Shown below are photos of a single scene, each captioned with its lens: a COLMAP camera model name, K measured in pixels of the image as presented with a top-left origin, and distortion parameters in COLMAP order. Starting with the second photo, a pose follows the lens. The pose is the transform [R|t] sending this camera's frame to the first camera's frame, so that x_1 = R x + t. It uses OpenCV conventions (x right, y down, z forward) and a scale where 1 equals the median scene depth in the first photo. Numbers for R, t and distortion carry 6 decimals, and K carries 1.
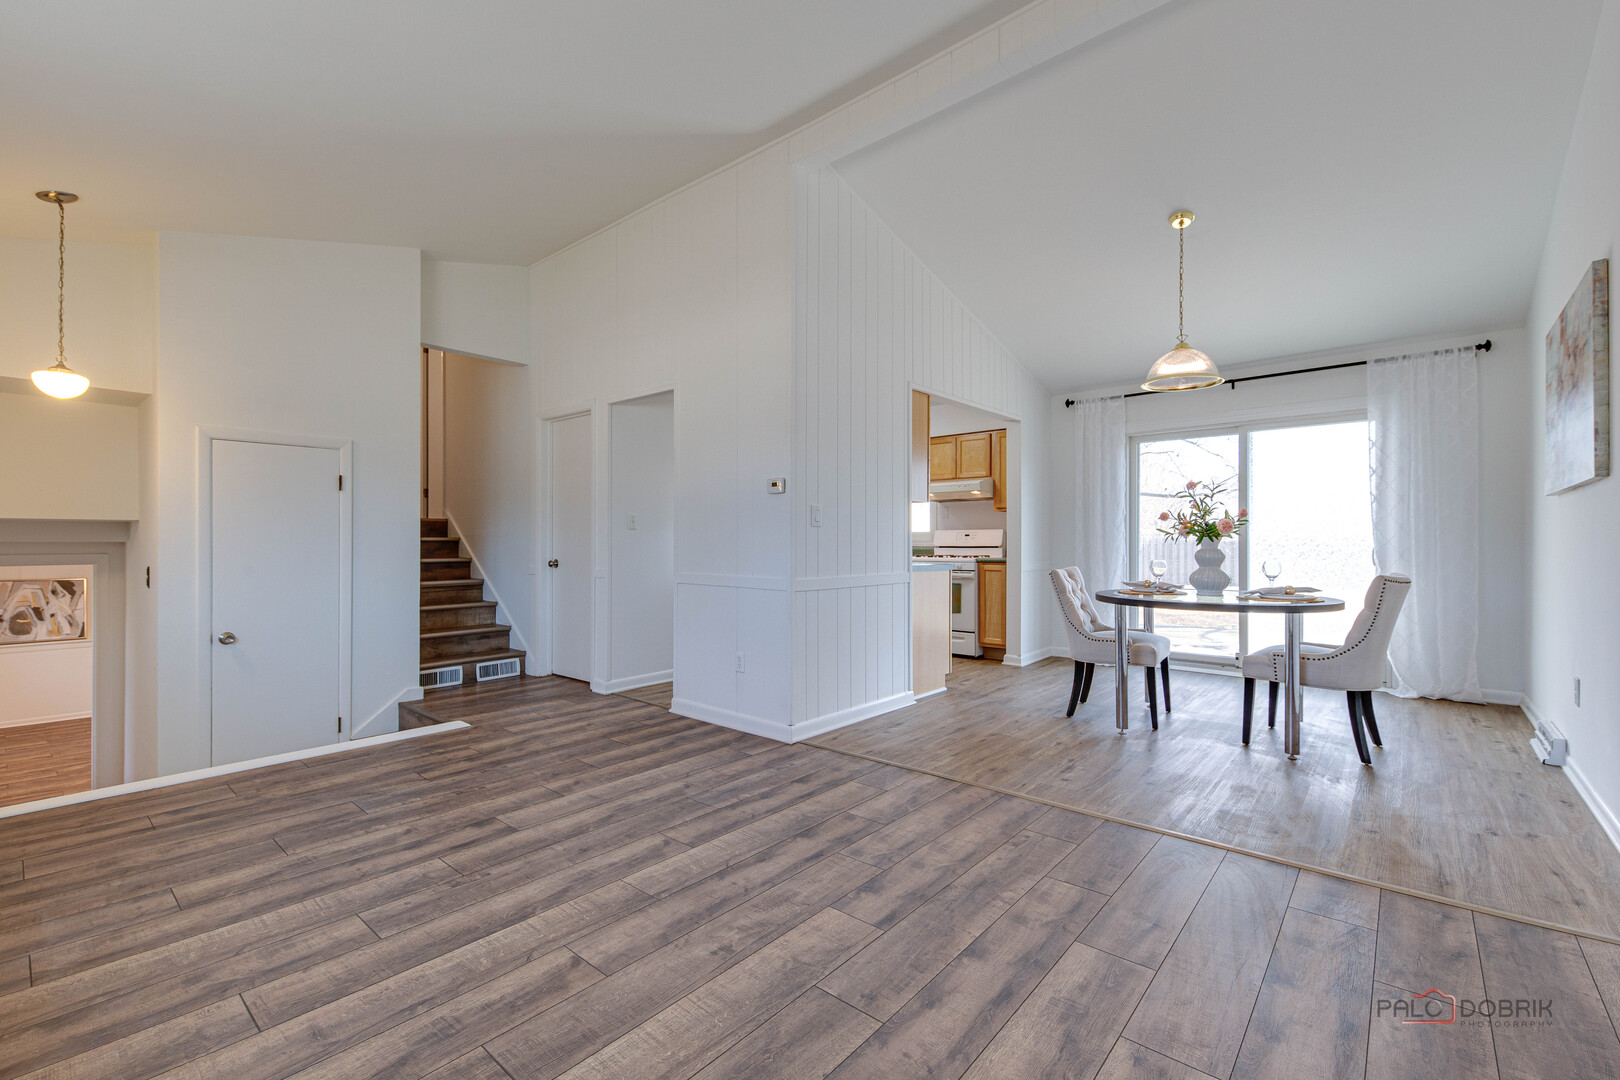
lens RADIAL K [[678.9, 0, 813.8], [0, 678.9, 549.8], [0, 0, 1]] dist [0.012077, -0.003541]
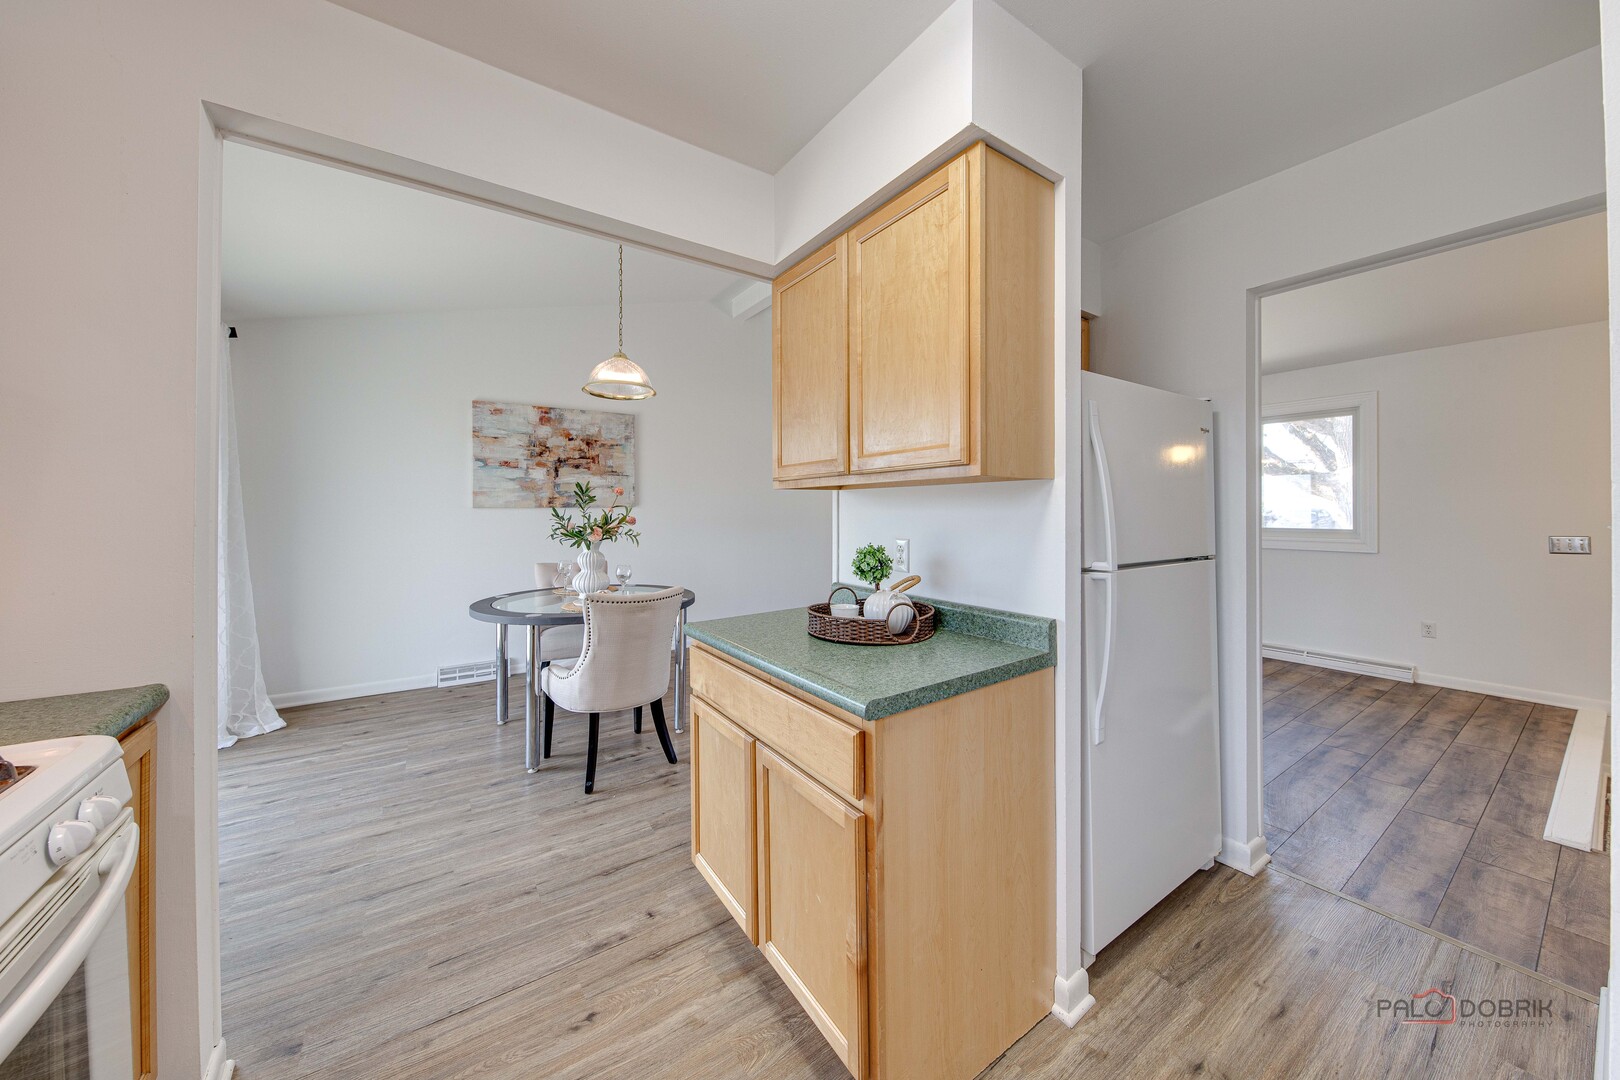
lens RADIAL K [[562.9, 0, 821.1], [0, 562.9, 504.4], [0, 0, 1]] dist [-0.007390, -0.000049]
pose [[-0.967919, 0.003535, 0.251239, 0.038710], [0.004297, 0.999988, 0.002485, -0.073988], [-0.251227, 0.003485, -0.967922, 1.784503]]
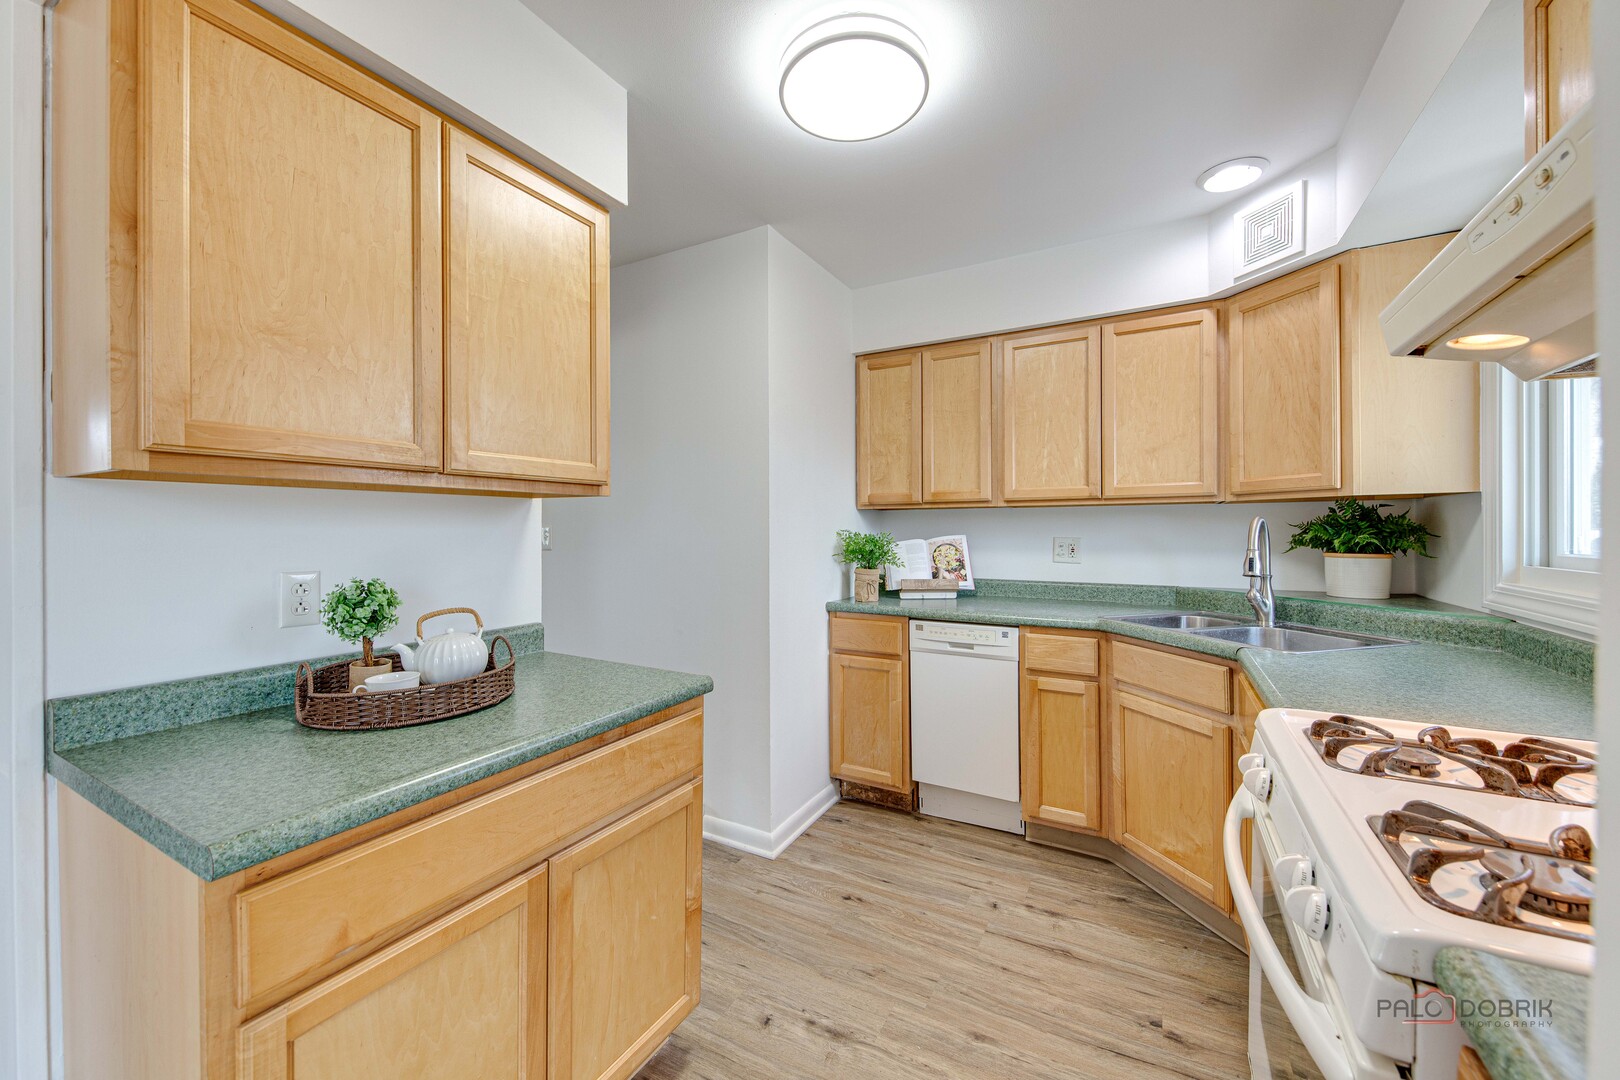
lens RADIAL K [[629.0, 0, 799.5], [0, 629.0, 530.8], [0, 0, 1]] dist [0.009029, -0.003778]
pose [[0.198532, 0.003204, -0.980089, 0.498199], [-0.008448, 0.999963, 0.001557, -0.067408], [0.980058, 0.007970, 0.198552, 1.476220]]
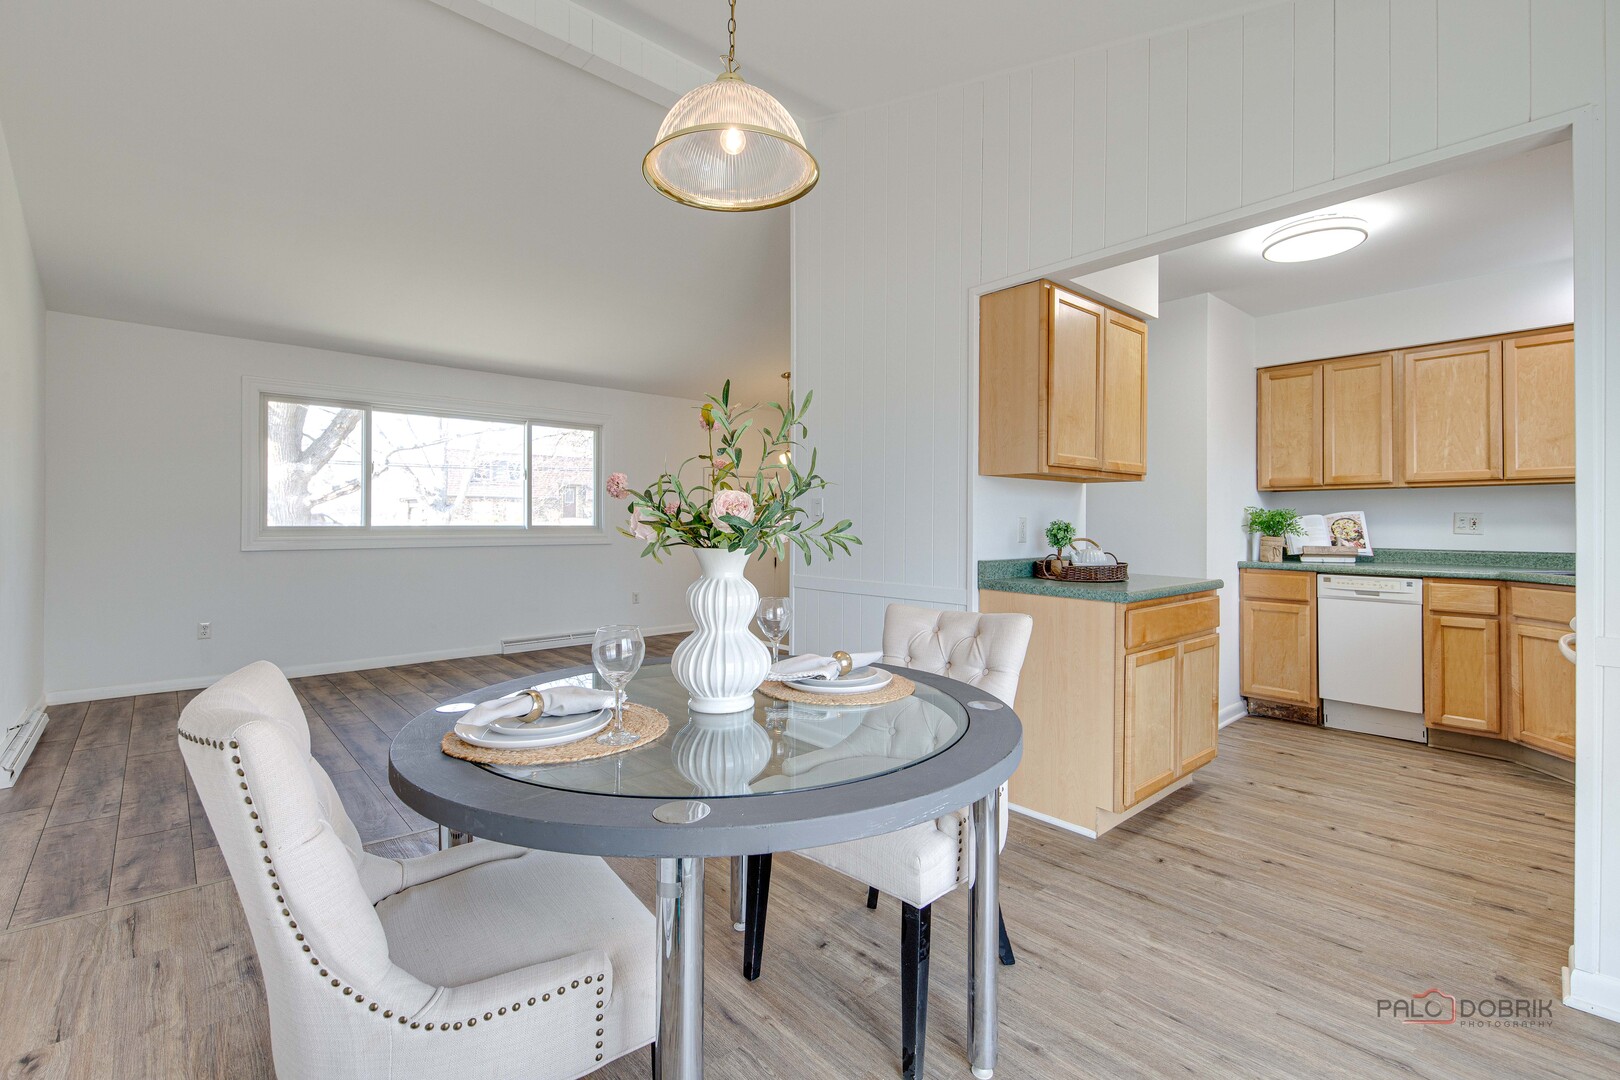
lens RADIAL K [[728.2, 0, 783.9], [0, 728.2, 518.2], [0, 0, 1]] dist [0.001336, -0.003359]
pose [[-0.149253, -0.006810, -0.988776, 1.004635], [-0.015046, 0.999876, -0.004615, -0.032798], [0.988684, 0.014188, -0.149337, 1.122467]]
